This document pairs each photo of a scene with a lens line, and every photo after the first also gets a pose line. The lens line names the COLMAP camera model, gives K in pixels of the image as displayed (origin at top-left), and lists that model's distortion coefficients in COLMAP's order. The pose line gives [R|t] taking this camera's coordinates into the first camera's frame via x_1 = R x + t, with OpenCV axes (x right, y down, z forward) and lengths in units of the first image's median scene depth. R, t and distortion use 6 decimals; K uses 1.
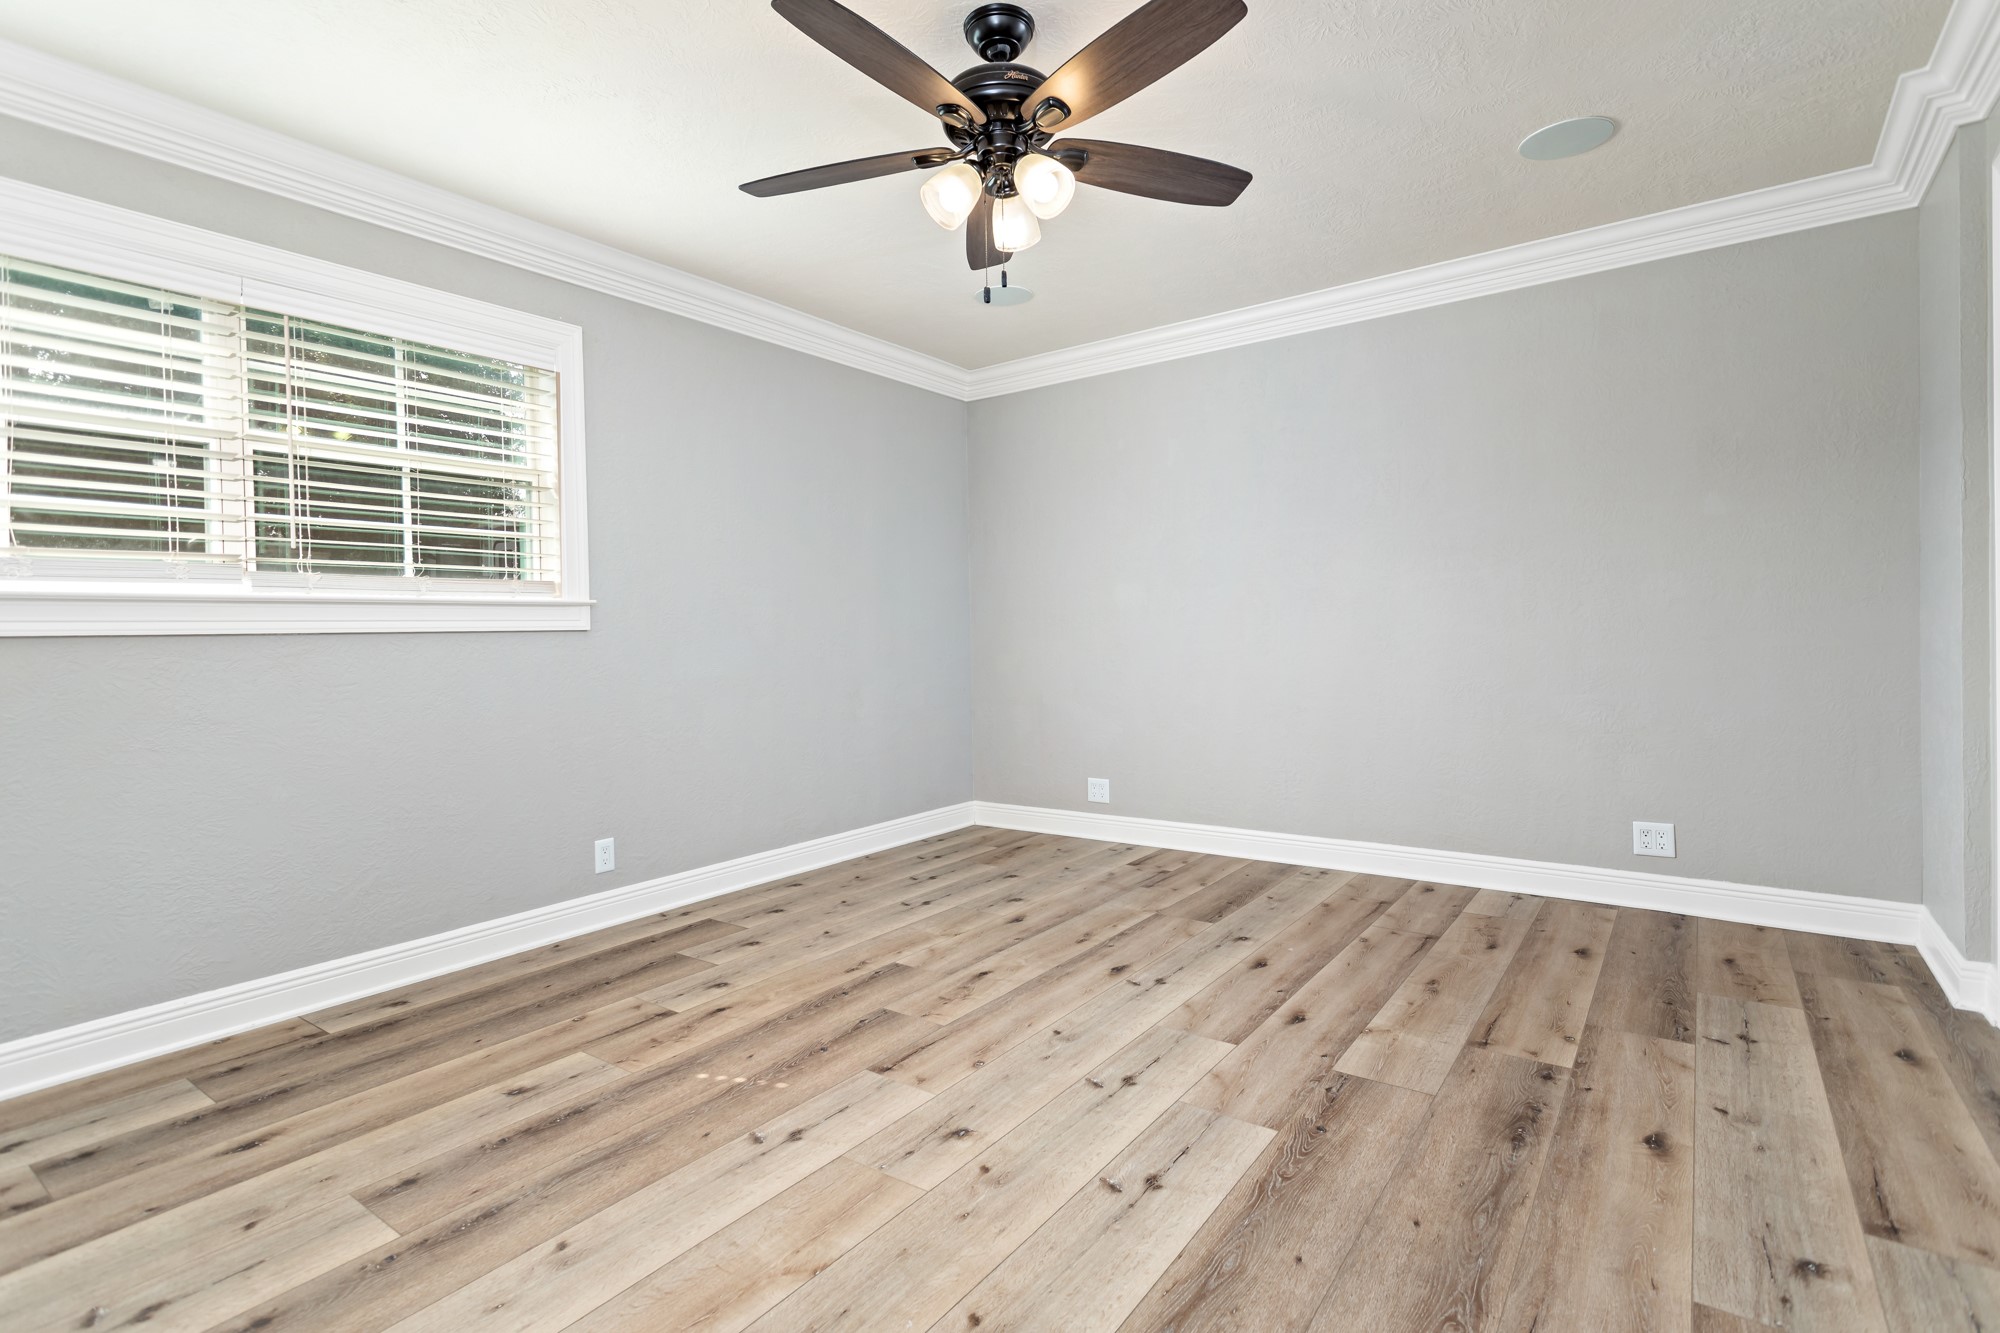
lens RADIAL K [[952.6, 0, 994.5], [0, 952.6, 634.9], [0, 0, 1]] dist [0.002047, 0.000735]
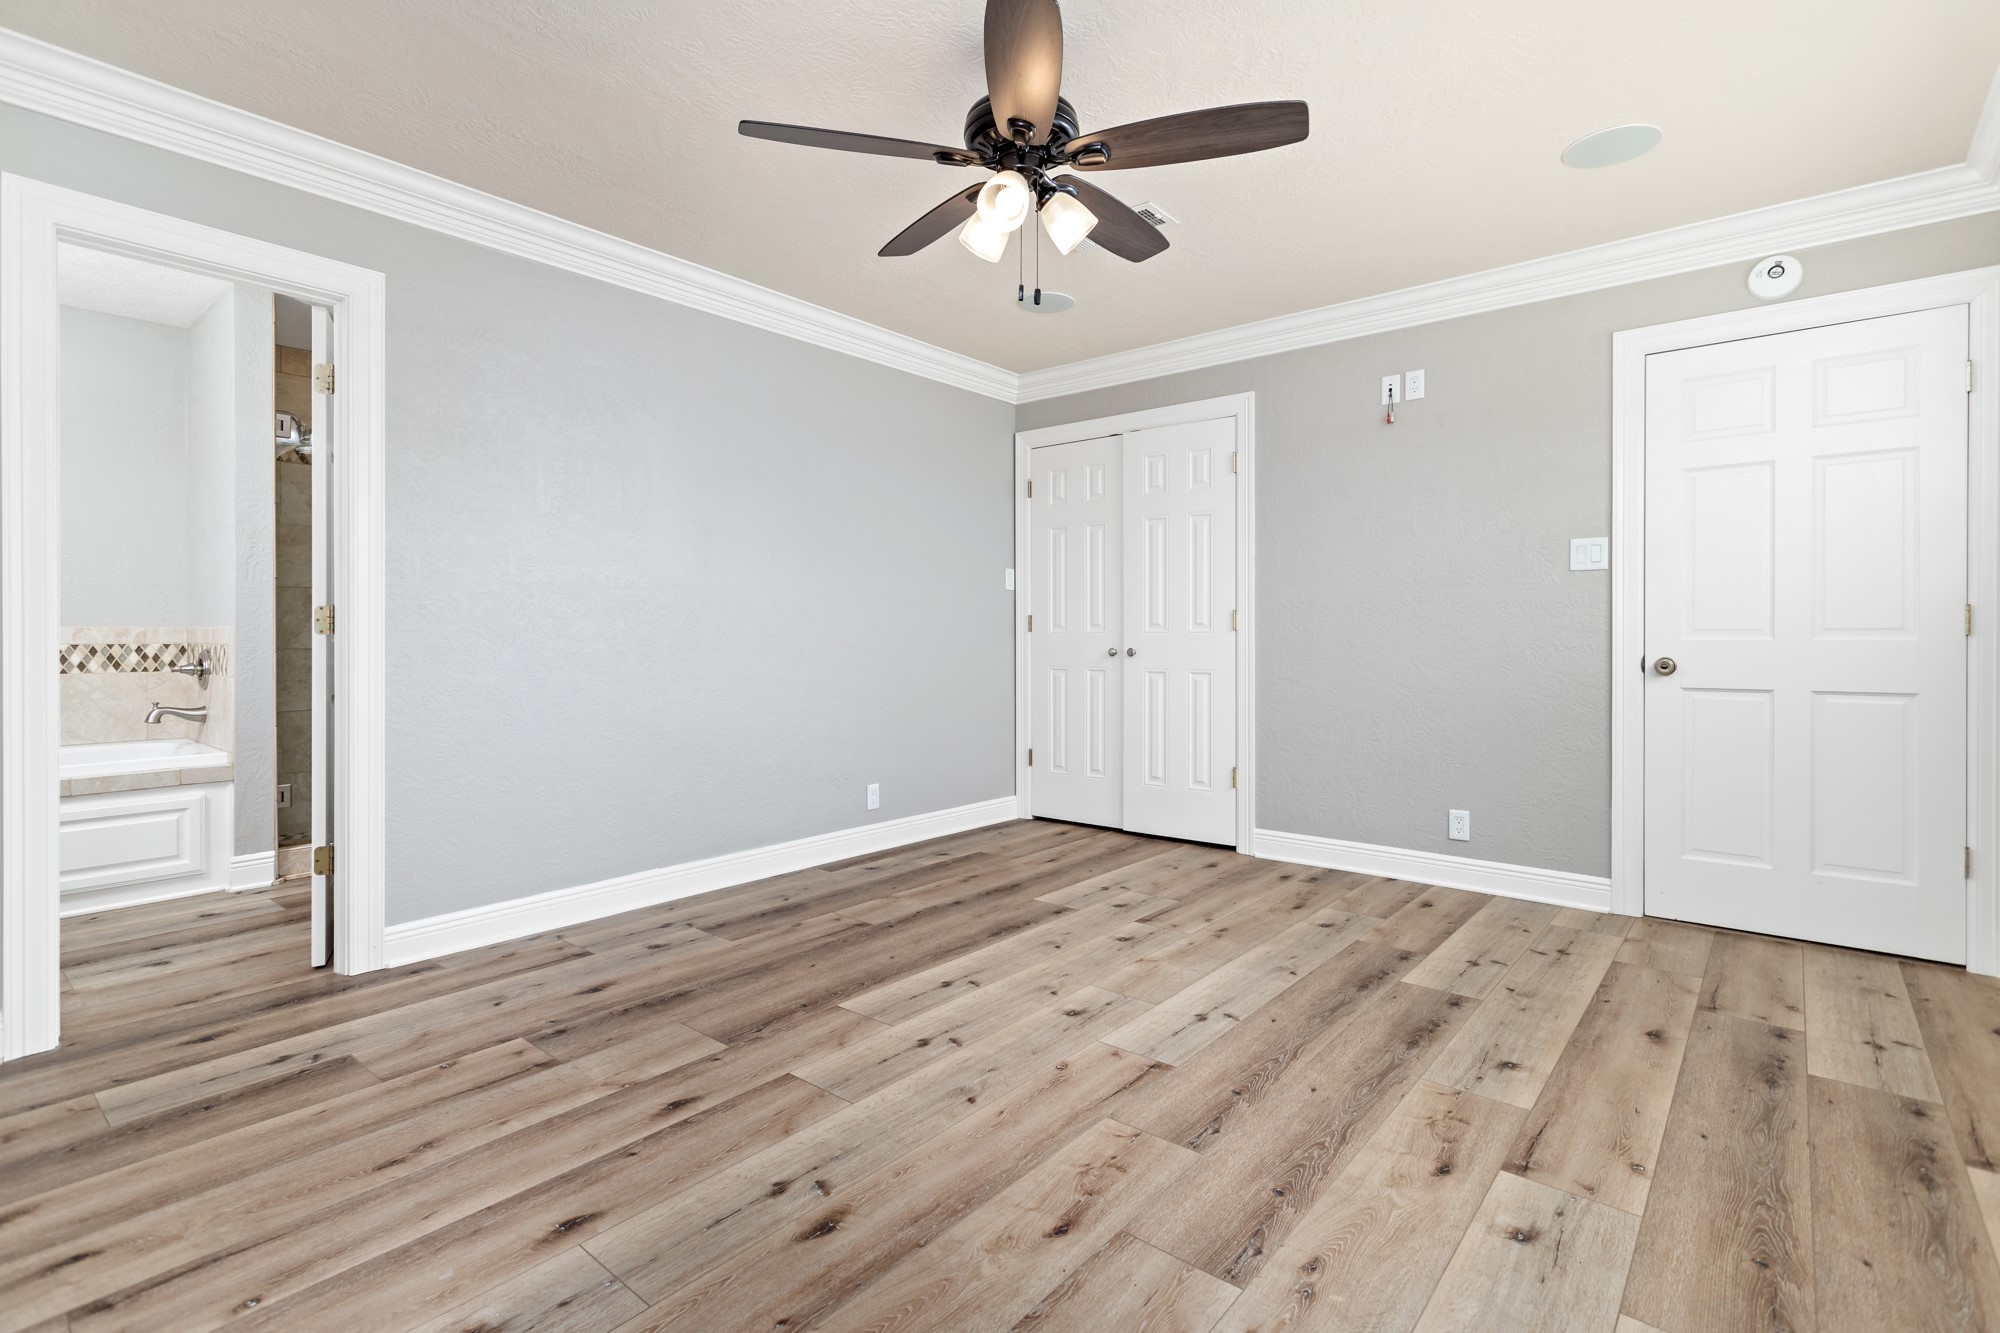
lens RADIAL K [[952.6, 0, 994.5], [0, 952.6, 634.9], [0, 0, 1]] dist [0.002047, 0.000735]
pose [[-0.997659, 0.021808, 0.064813, -0.020544], [0.021894, 0.999760, 0.000611, 0.000355], [-0.064784, 0.002028, -0.997897, 1.963390]]
